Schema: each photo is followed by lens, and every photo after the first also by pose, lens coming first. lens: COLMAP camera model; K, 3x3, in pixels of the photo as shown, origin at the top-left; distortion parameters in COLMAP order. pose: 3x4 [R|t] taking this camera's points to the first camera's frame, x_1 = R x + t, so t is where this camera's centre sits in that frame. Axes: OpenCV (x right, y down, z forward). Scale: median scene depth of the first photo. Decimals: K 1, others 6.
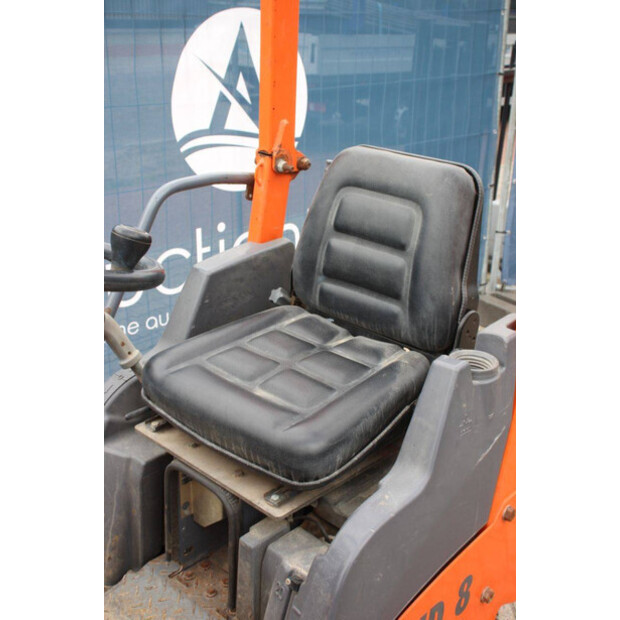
lens RADIAL K [[811.0, 0, 310.0], [0, 811.0, 310.0], [0, 0, 1]] dist [0.024367, 0.036714]
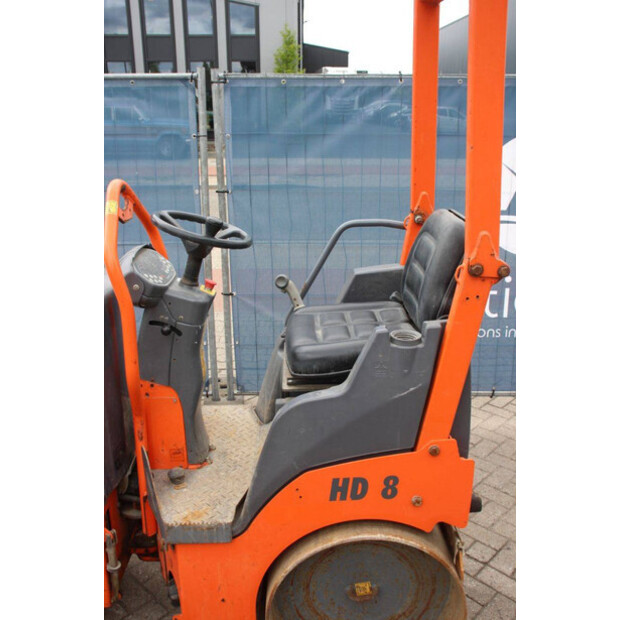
lens RADIAL K [[607.2, 0, 310.0], [0, 607.2, 310.0], [0, 0, 1]] dist [-0.031669, -0.000768]
pose [[0.711262, 0.189155, -0.676998, 0.400823], [-0.242275, 0.970067, 0.016502, 0.018532], [0.659855, 0.152282, 0.735800, -0.004443]]
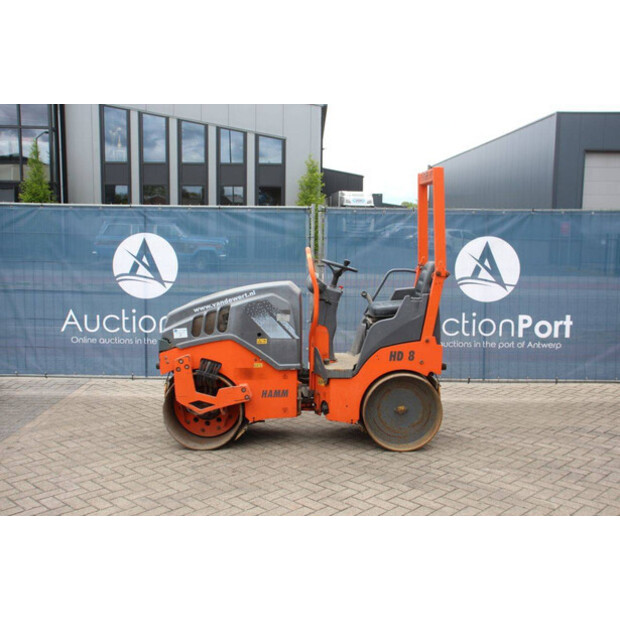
lens RADIAL K [[685.9, 0, 310.0], [0, 685.9, 310.0], [0, 0, 1]] dist [-0.015367, -0.004166]
pose [[0.702893, 0.054574, -0.709198, 1.172008], [-0.255838, 0.949723, -0.180481, 0.452463], [0.663692, 0.308299, 0.681516, -0.933948]]
